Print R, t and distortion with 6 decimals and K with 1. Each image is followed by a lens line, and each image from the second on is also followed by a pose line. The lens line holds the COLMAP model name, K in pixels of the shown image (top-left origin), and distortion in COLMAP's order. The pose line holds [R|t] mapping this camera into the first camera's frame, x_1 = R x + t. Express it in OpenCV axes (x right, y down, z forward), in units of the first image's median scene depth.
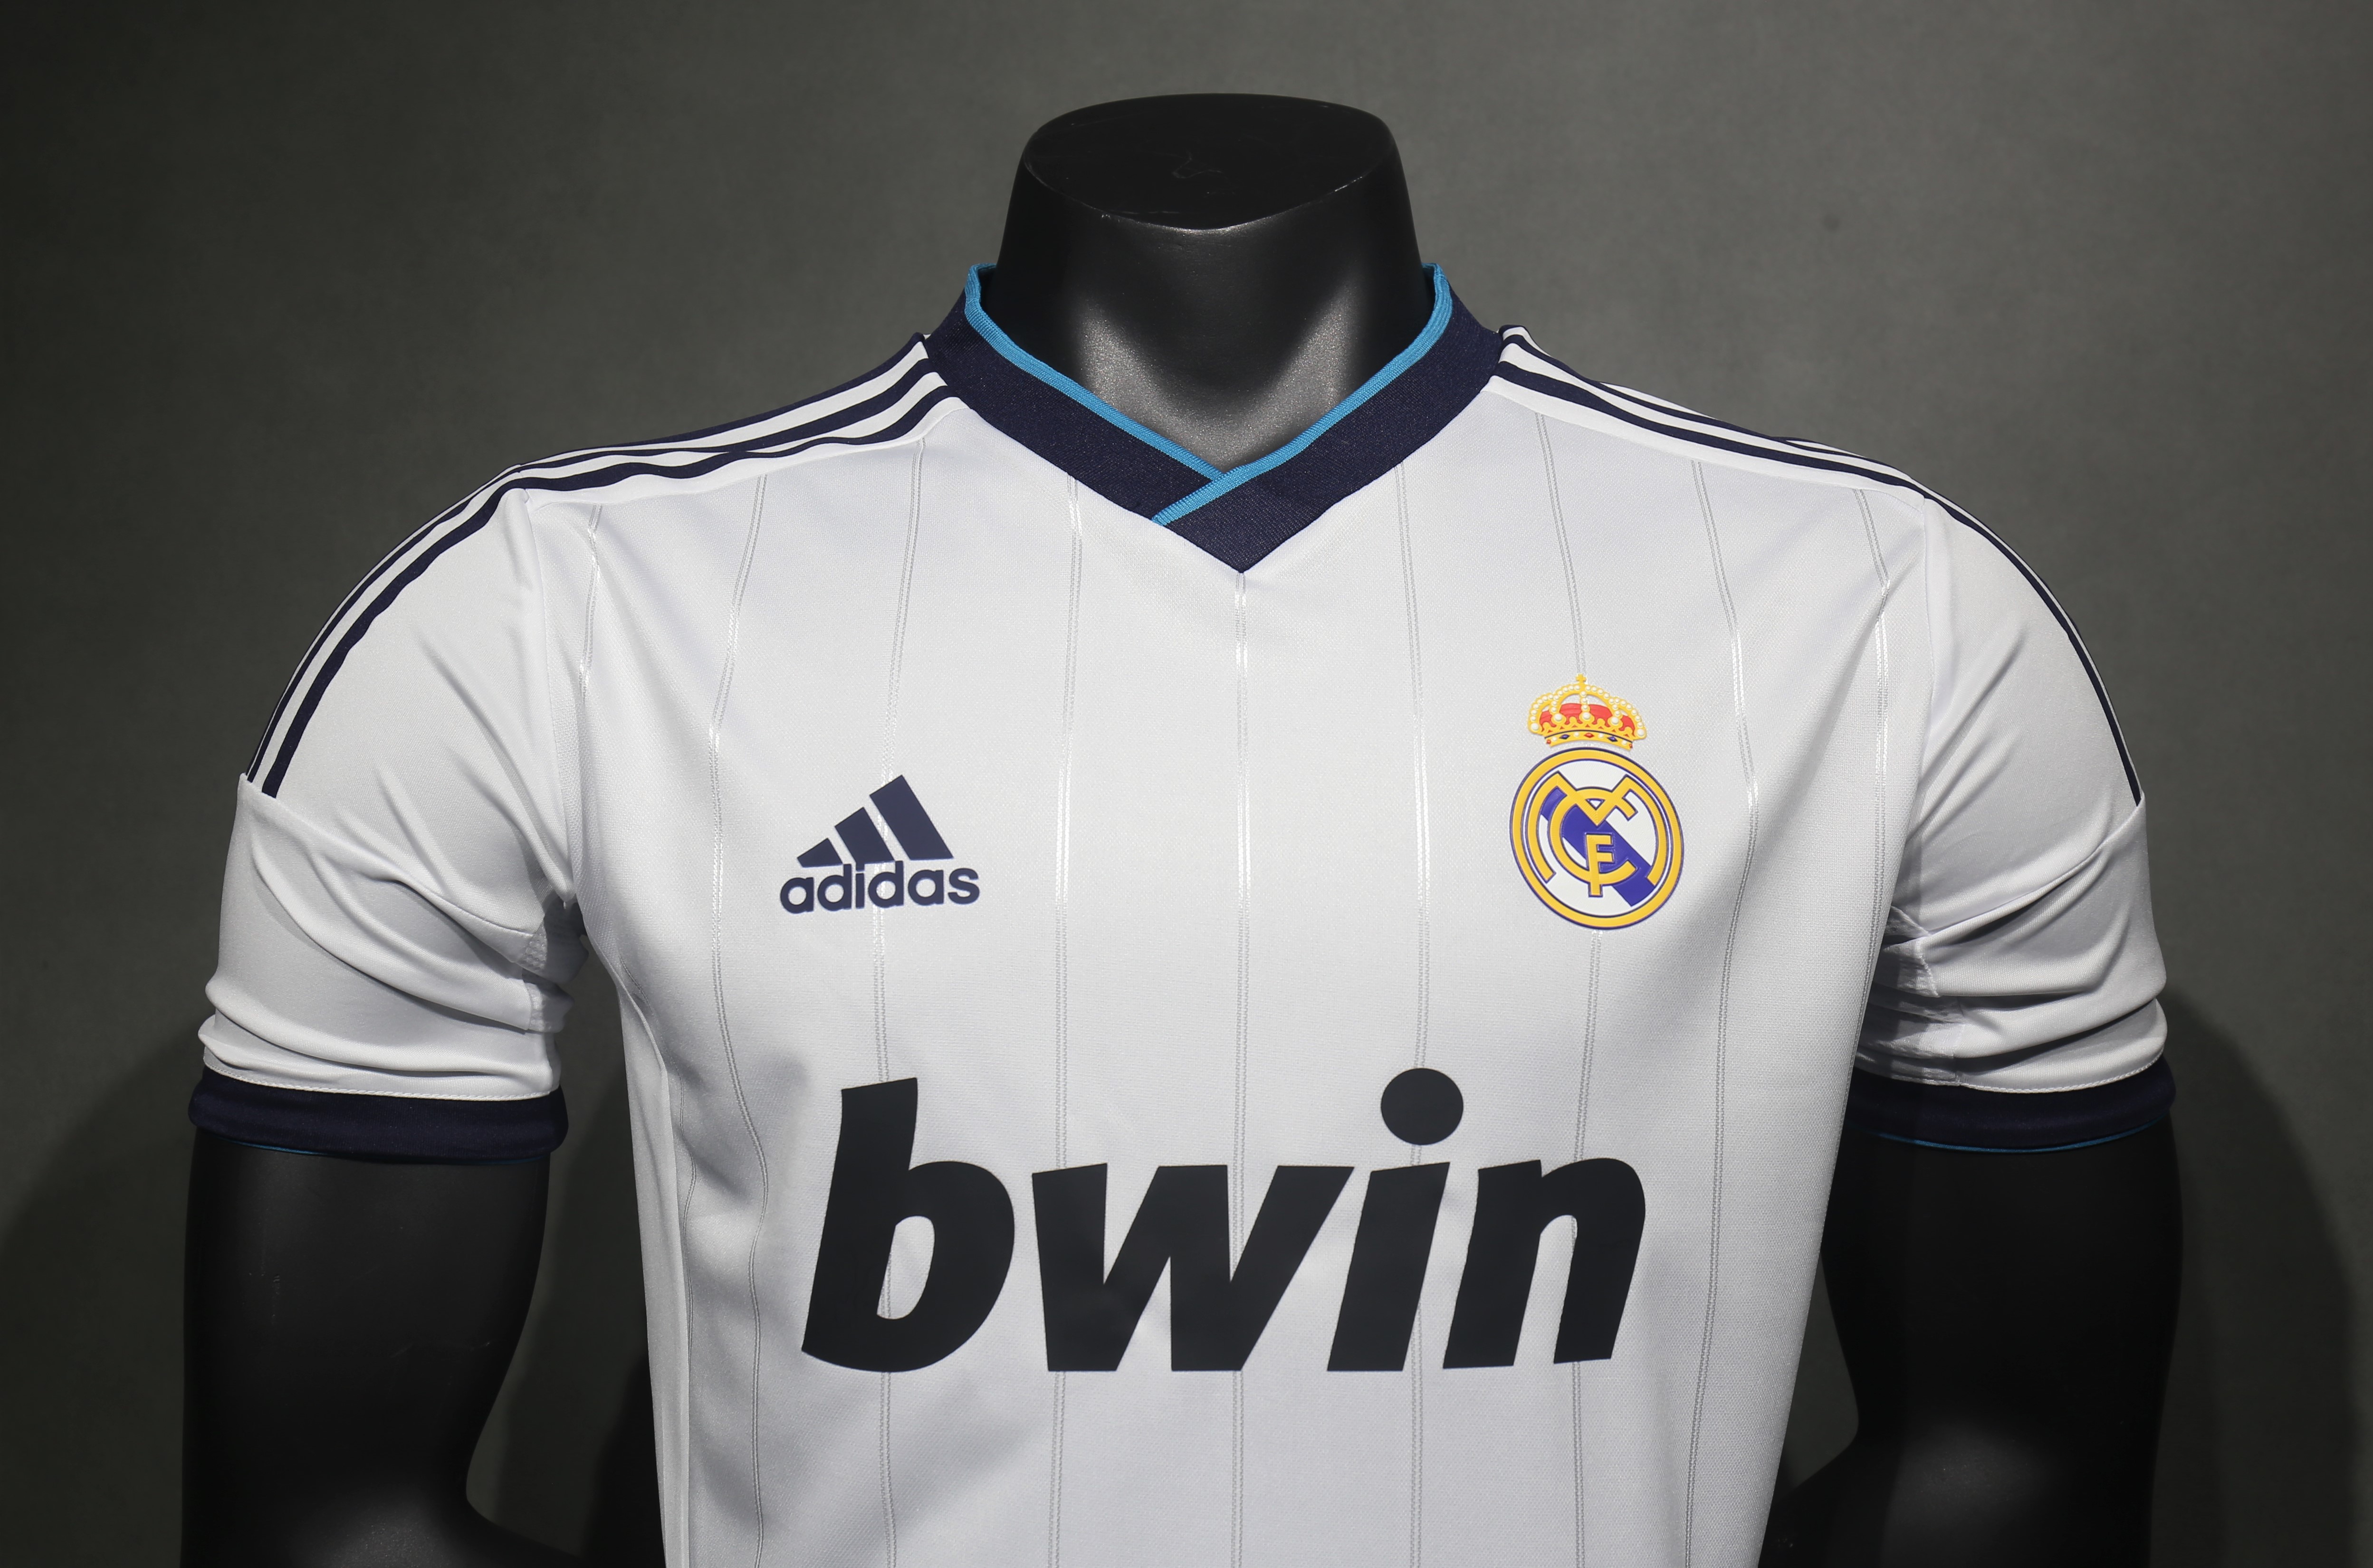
lens RADIAL K [[2924.8, 0, 1199.3], [0, 2924.8, 781.7], [0, 0, 1]] dist [-0.008571, 0.000000]
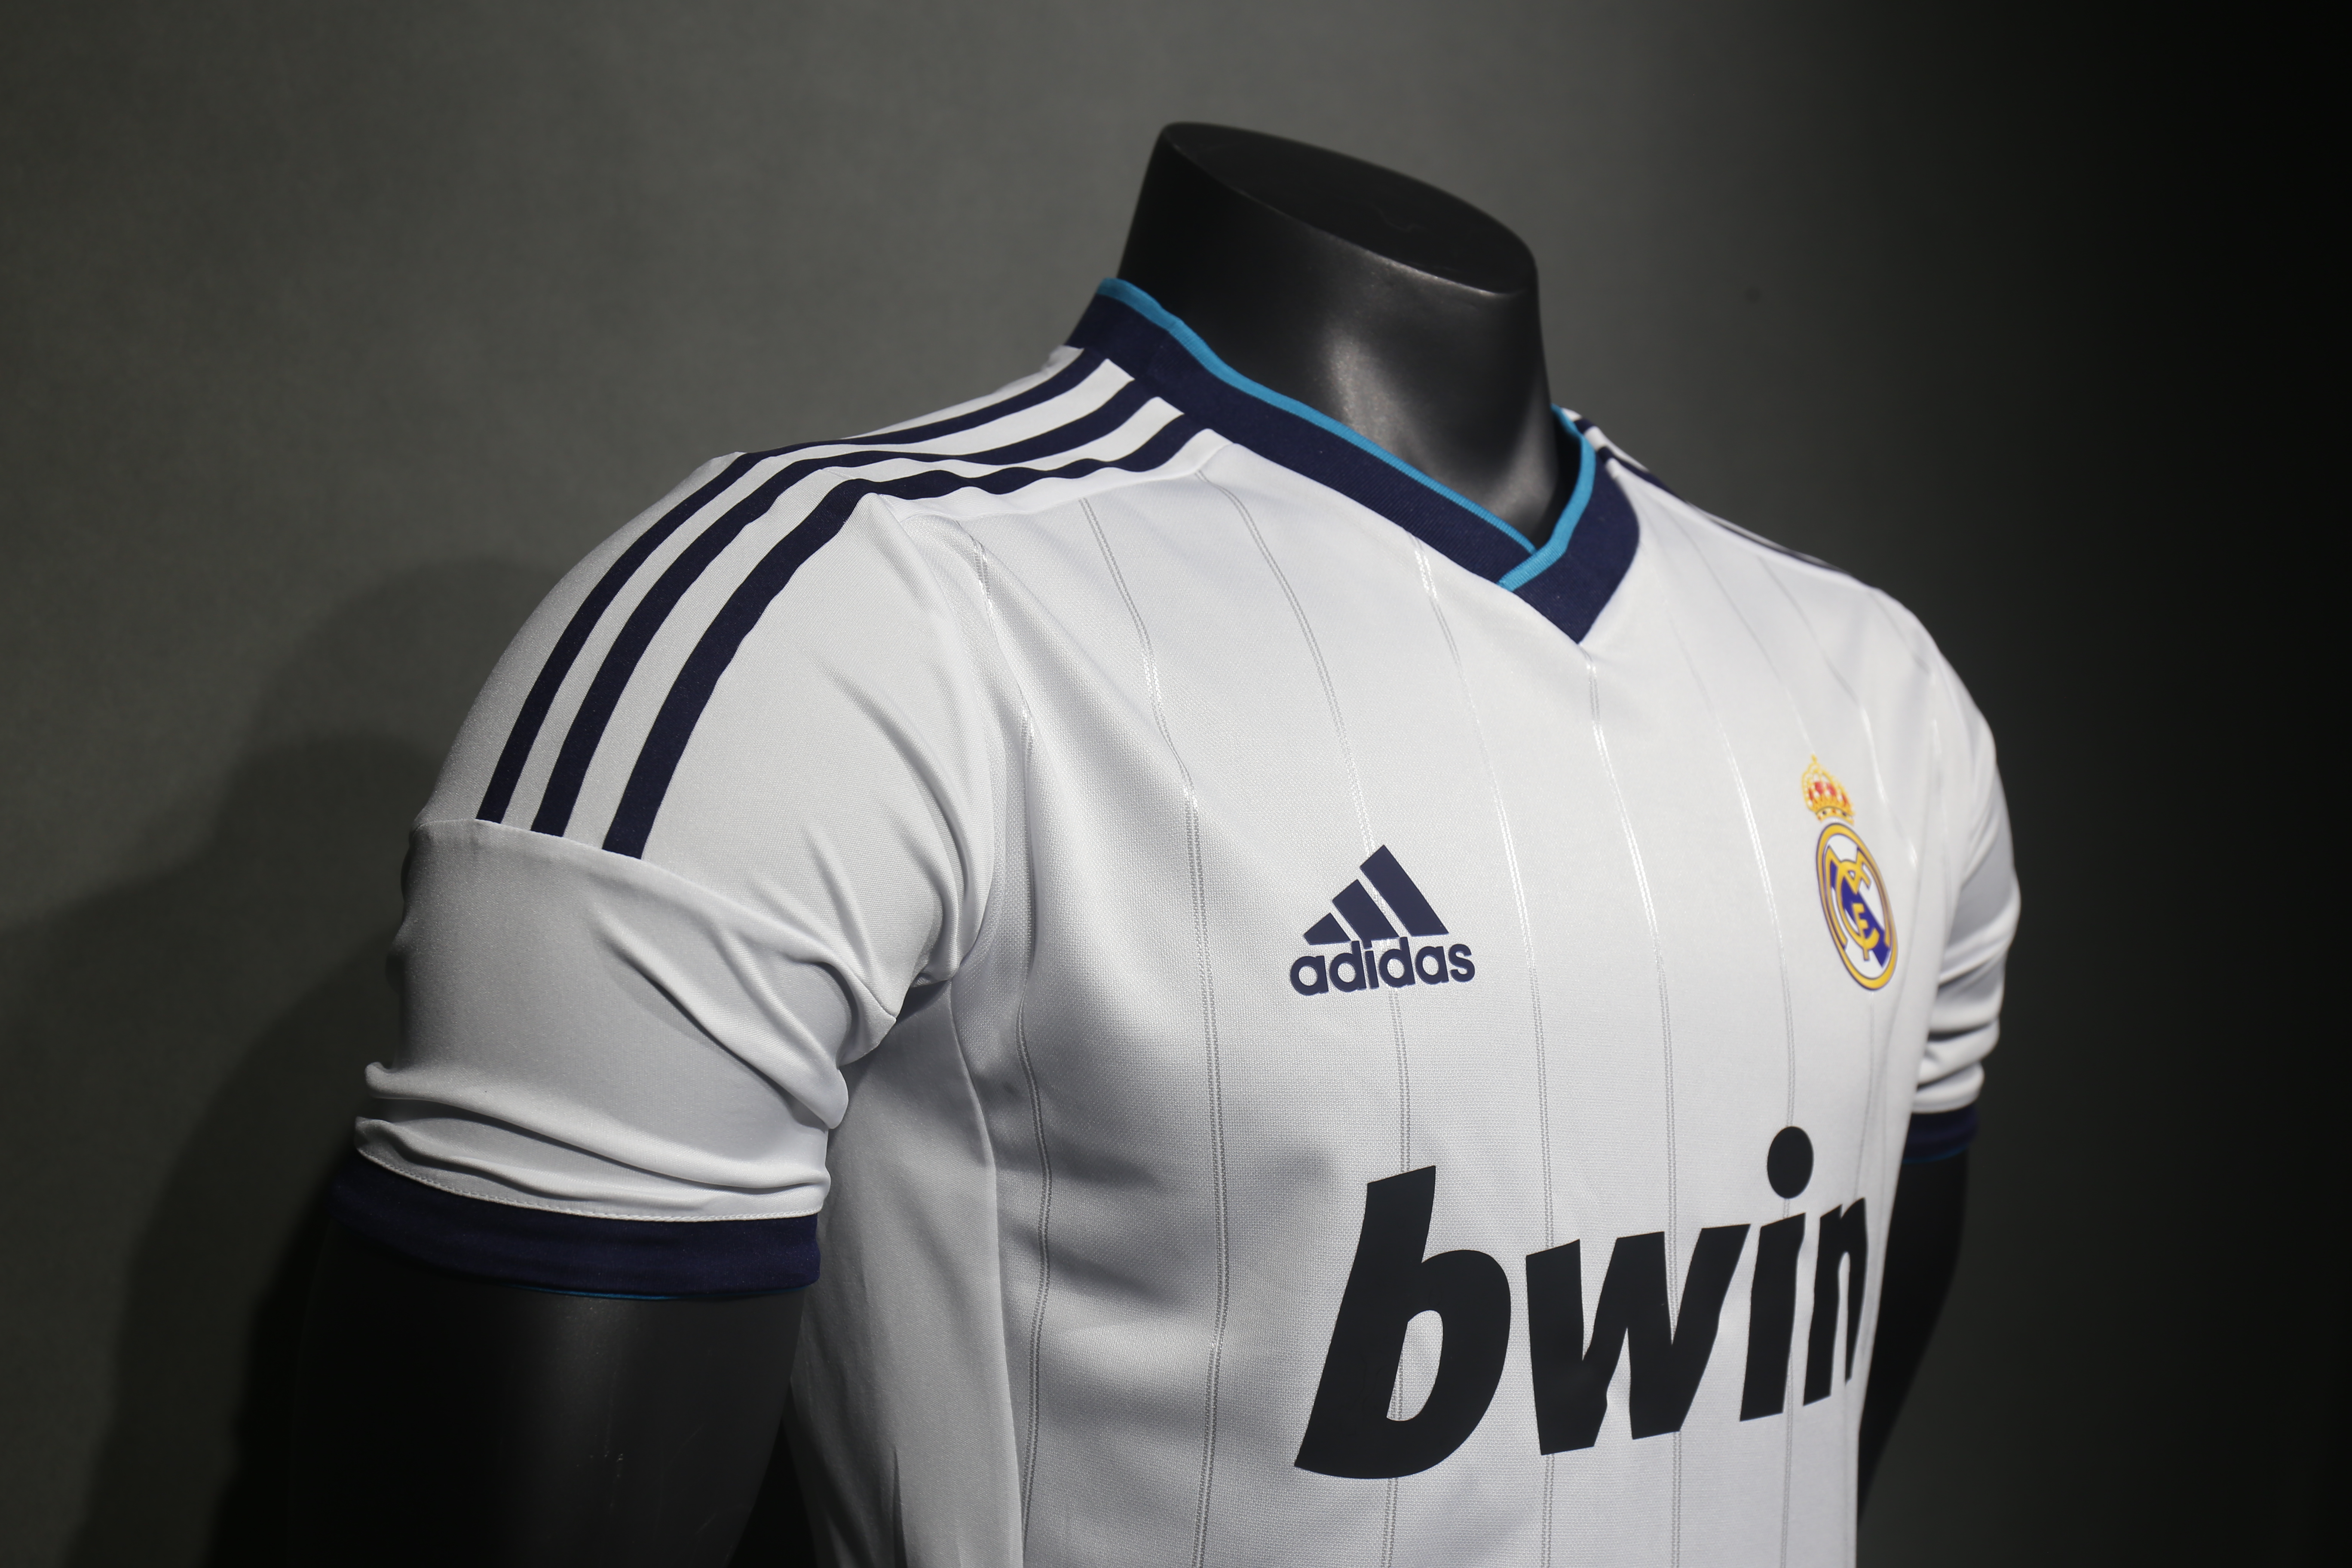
lens RADIAL K [[2746.7, 0, 1173.1], [0, 2746.7, 786.9], [0, 0, 1]] dist [-0.011501, 0.000000]
pose [[0.797970, 0.019485, 0.602383, -0.690719], [-0.032139, 0.999431, 0.010247, -0.027963], [-0.601840, -0.027537, 0.798142, 0.332845]]
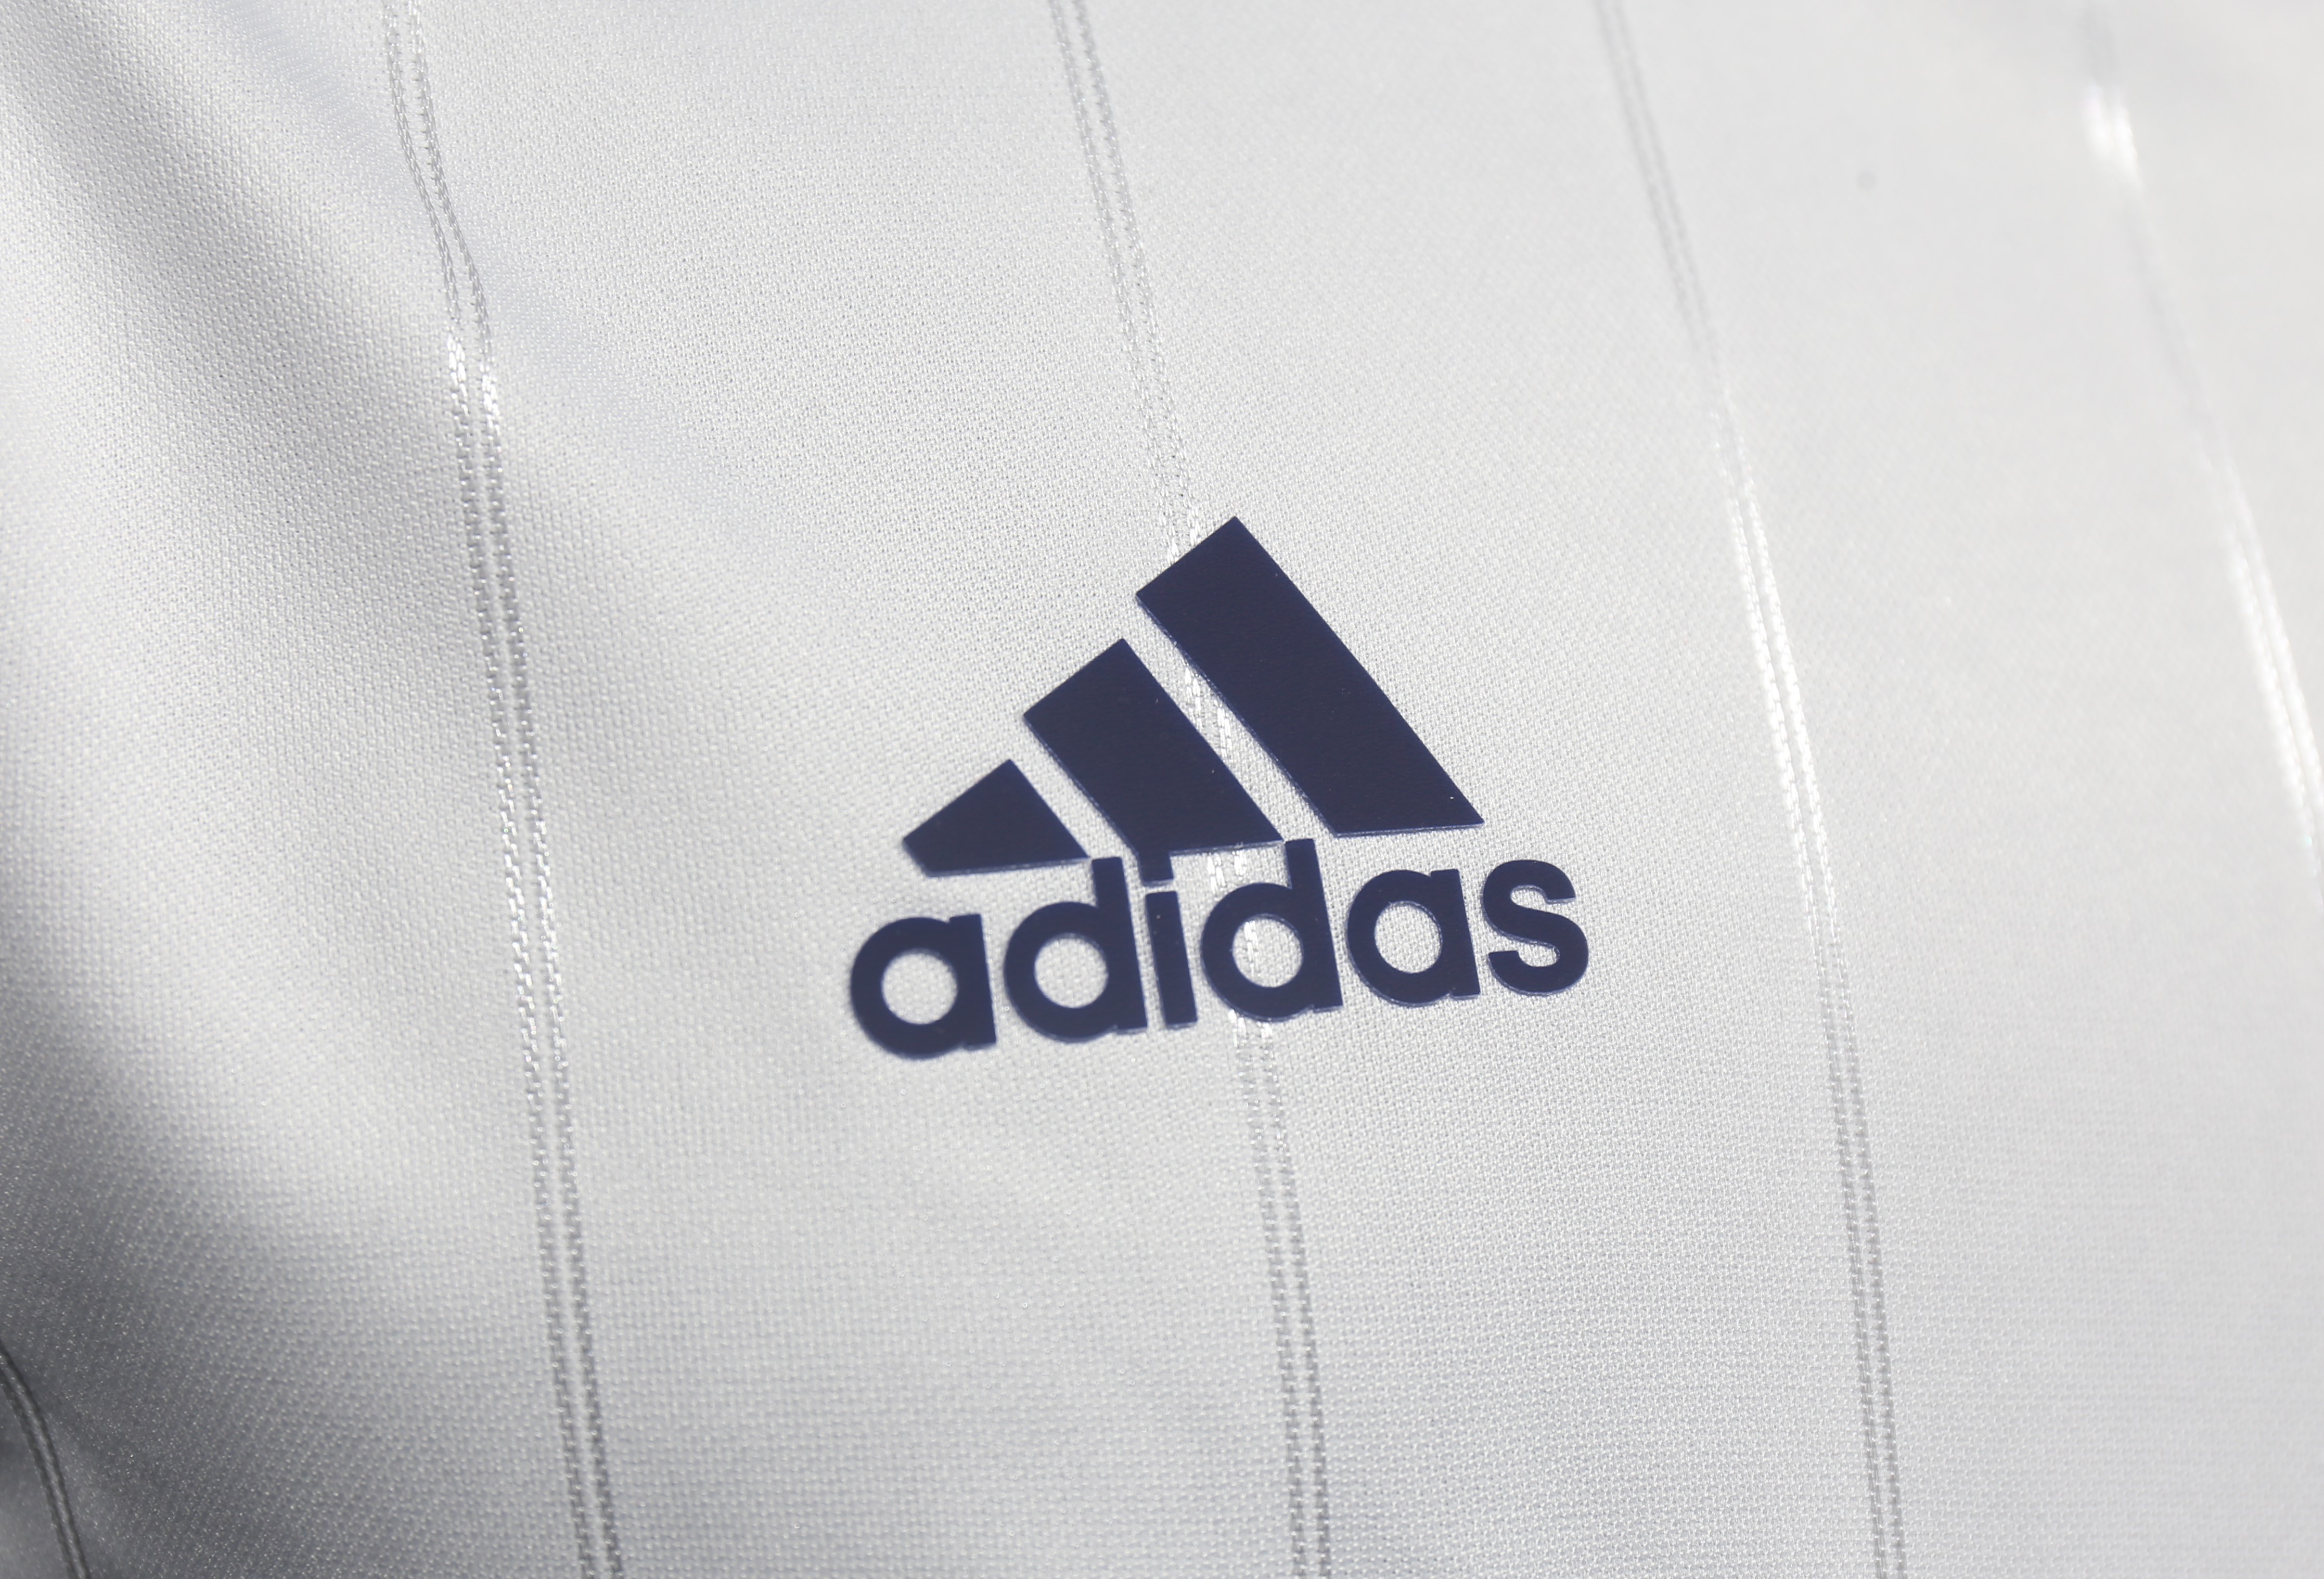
lens RADIAL K [[4917.6, 0, 1162.1], [0, 4917.6, 790.4], [0, 0, 1]] dist [0.024314, 0.000000]
pose [[0.884528, -0.023025, 0.465918, -0.316190], [0.012477, 0.999592, 0.025712, 0.010869], [-0.466320, -0.016930, 0.884454, 0.607113]]
